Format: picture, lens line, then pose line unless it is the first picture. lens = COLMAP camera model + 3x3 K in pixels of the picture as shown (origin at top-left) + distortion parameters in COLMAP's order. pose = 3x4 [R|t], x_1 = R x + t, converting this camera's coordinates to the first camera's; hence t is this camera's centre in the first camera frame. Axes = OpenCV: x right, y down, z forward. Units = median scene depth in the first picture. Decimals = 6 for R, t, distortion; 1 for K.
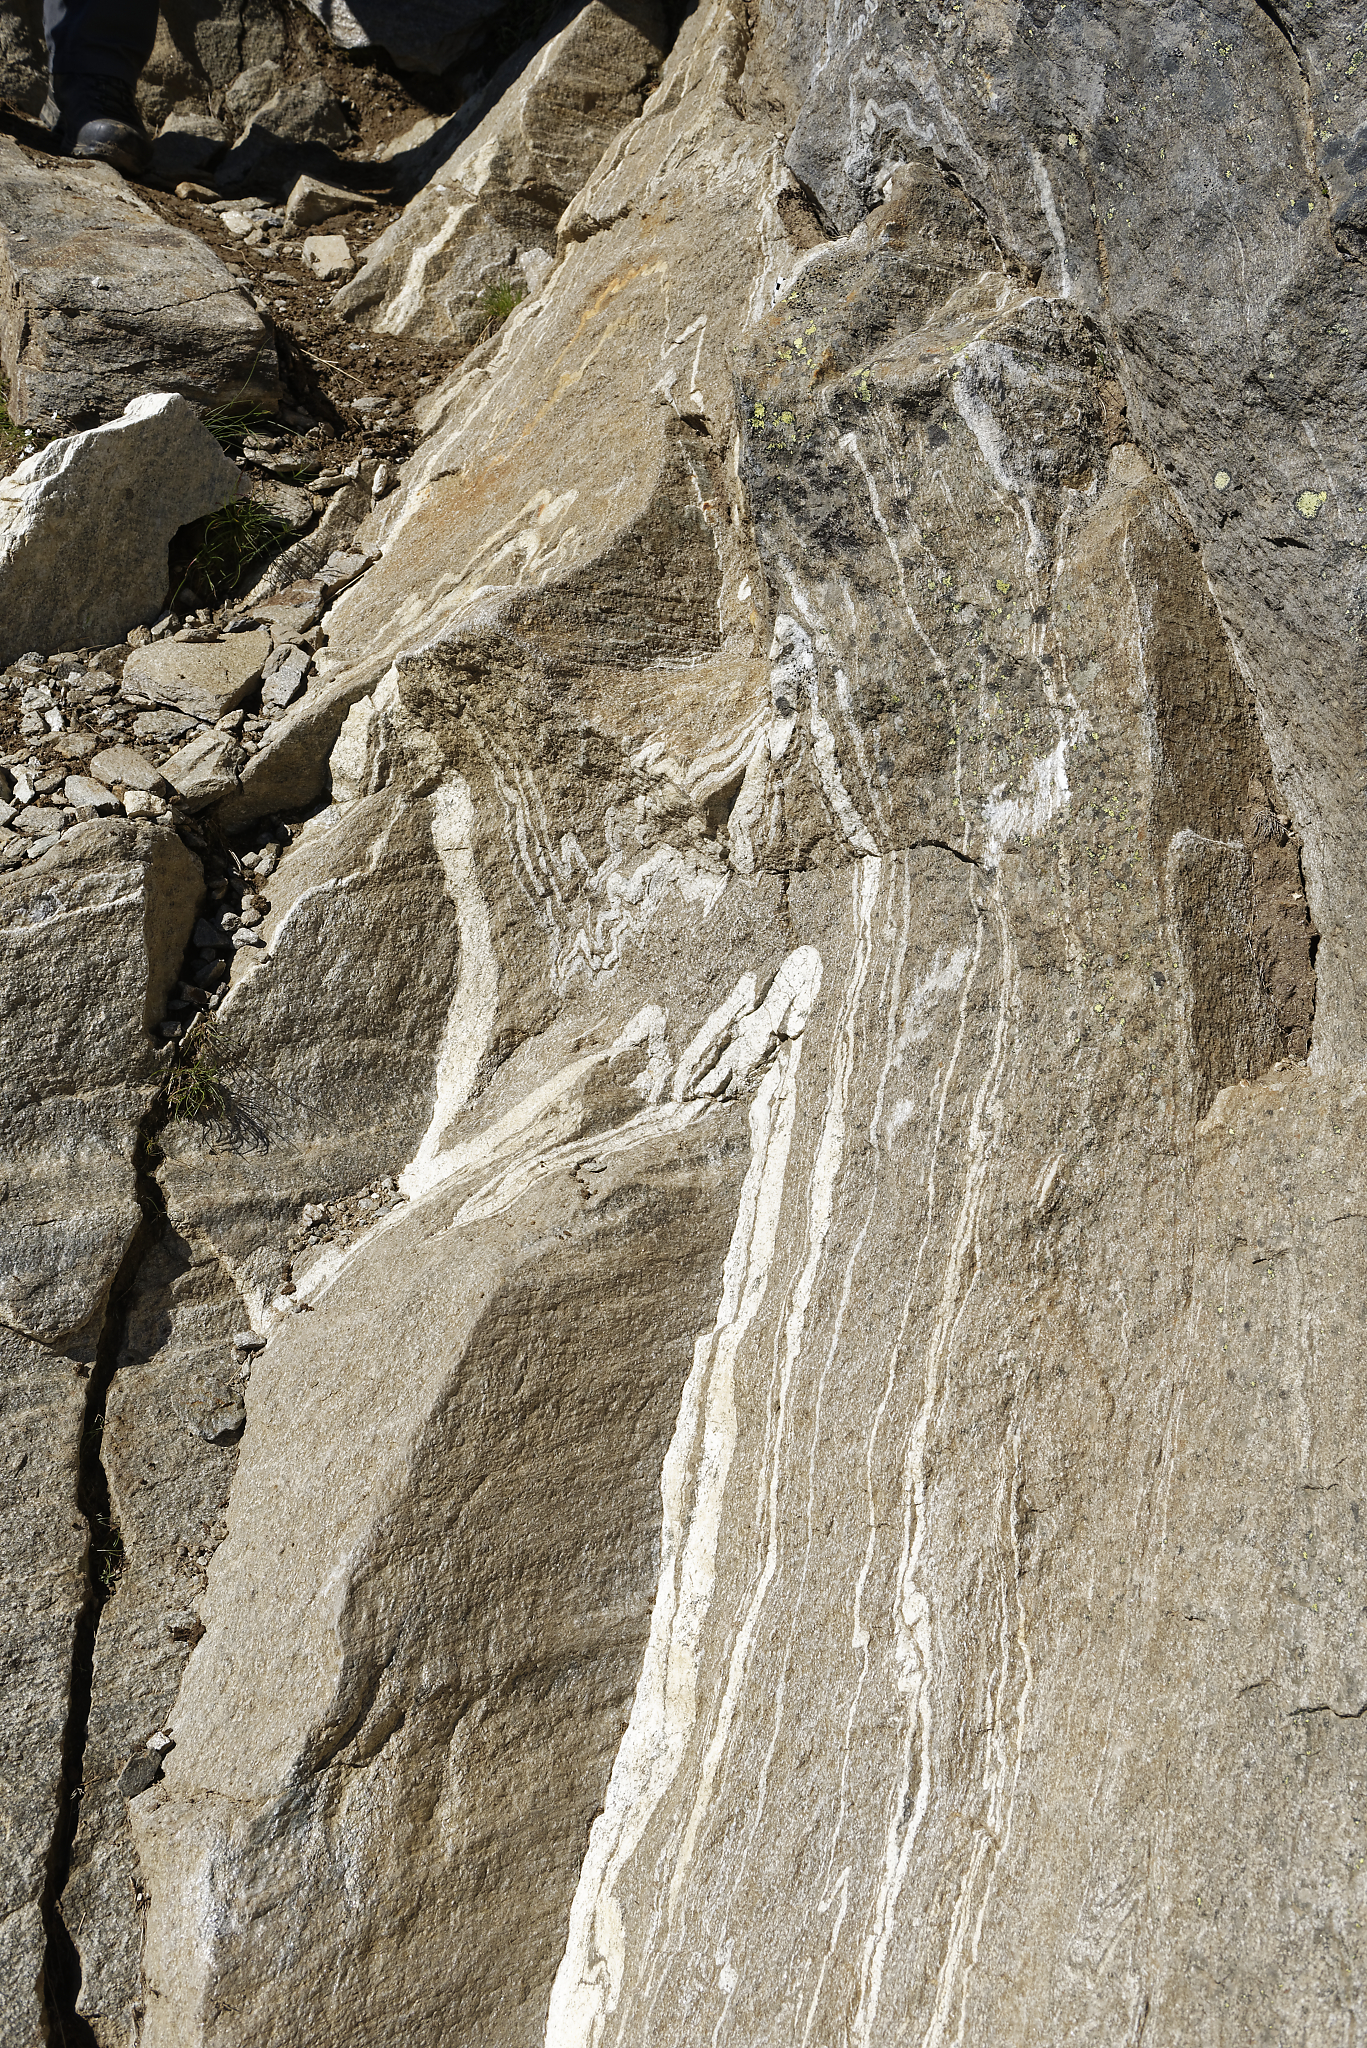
lens RADIAL K [[1925.4, 0, 686.3], [0, 1925.4, 1022.0], [0, 0, 1]] dist [-0.005191, 0.000000]
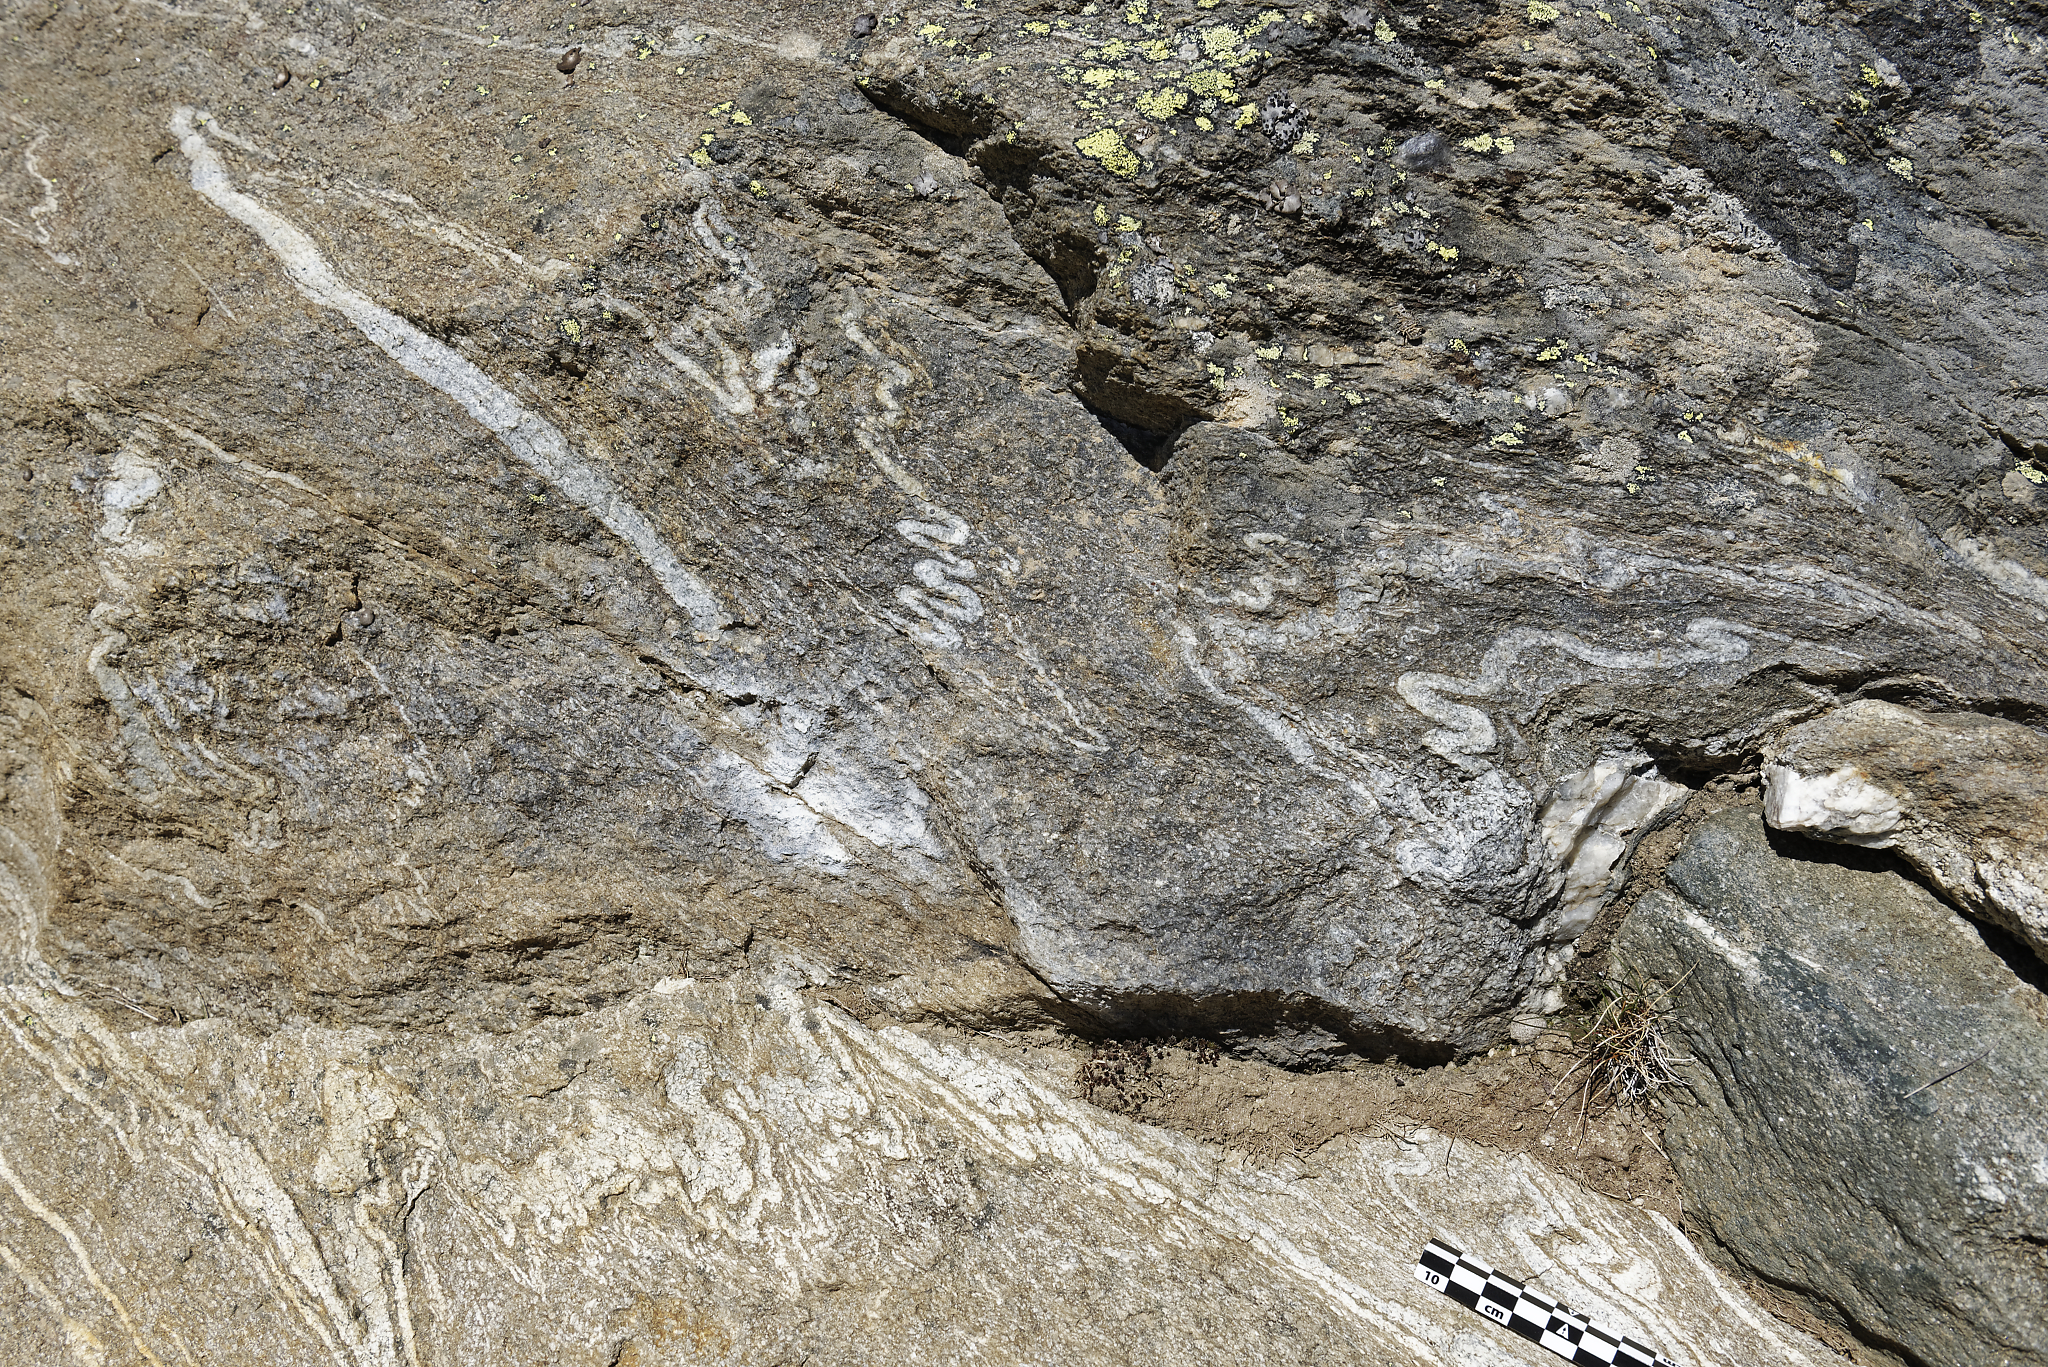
lens RADIAL K [[1957.3, 0, 1017.2], [0, 1957.3, 679.7], [0, 0, 1]] dist [0.006575, 0.000000]
pose [[0.367832, -0.401427, 0.838782, -0.257940], [0.682870, 0.728870, 0.049365, -0.639287], [-0.631180, 0.554621, 0.542225, 1.008563]]
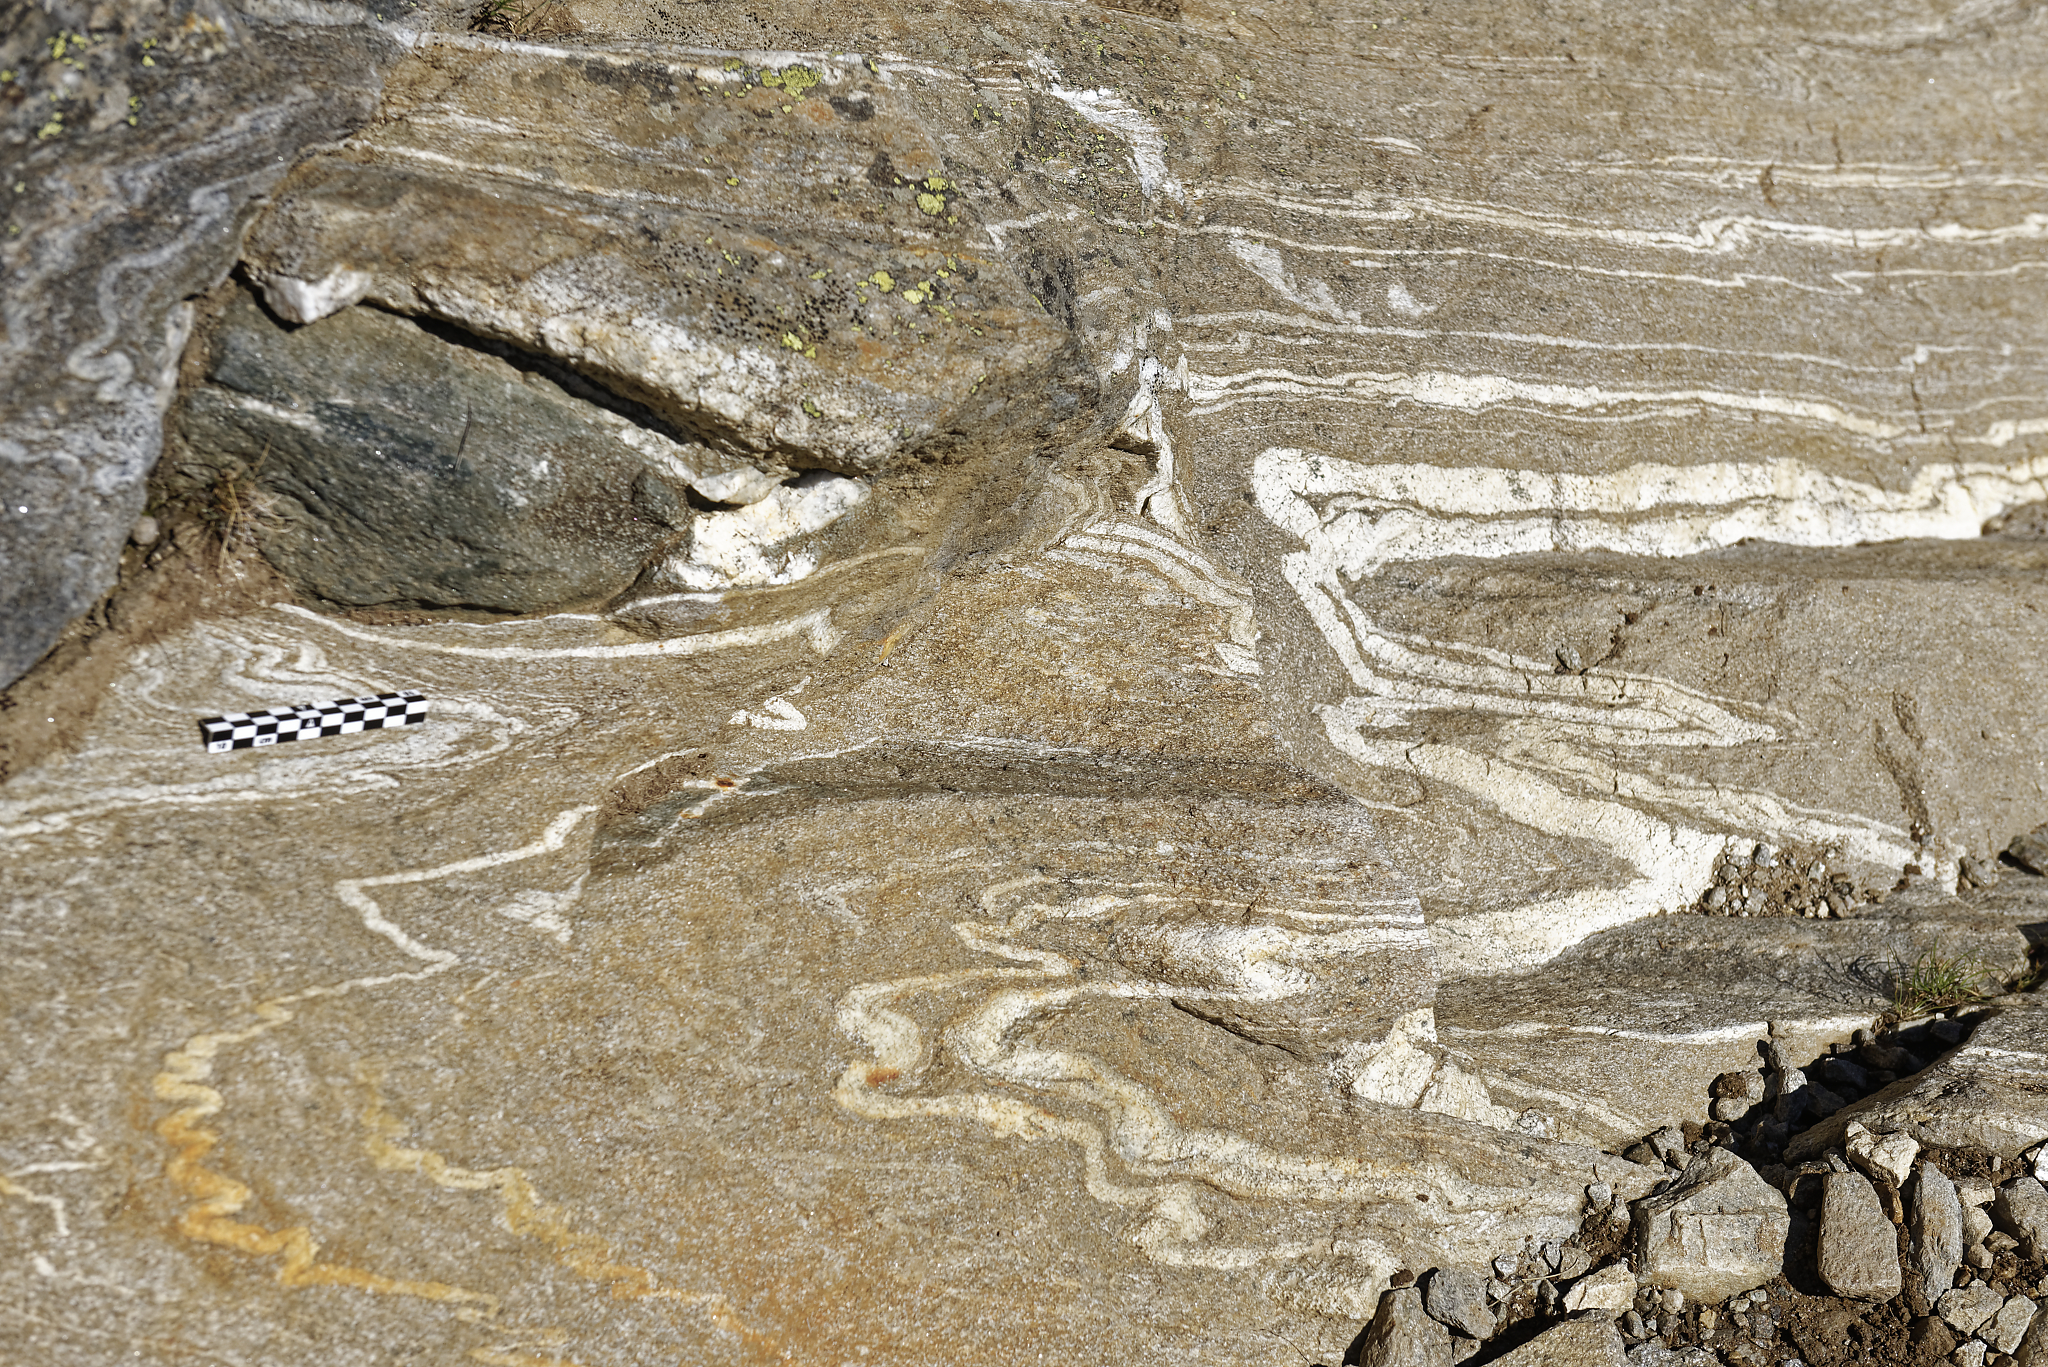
lens RADIAL K [[3477.5, 0, 1025.1], [0, 3477.5, 681.3], [0, 0, 1]] dist [0.012625, 0.000000]
pose [[-0.636727, -0.691900, 0.340372, -0.383893], [0.305164, 0.179267, 0.935274, -1.281322], [-0.708133, 0.699384, 0.096999, 0.983630]]
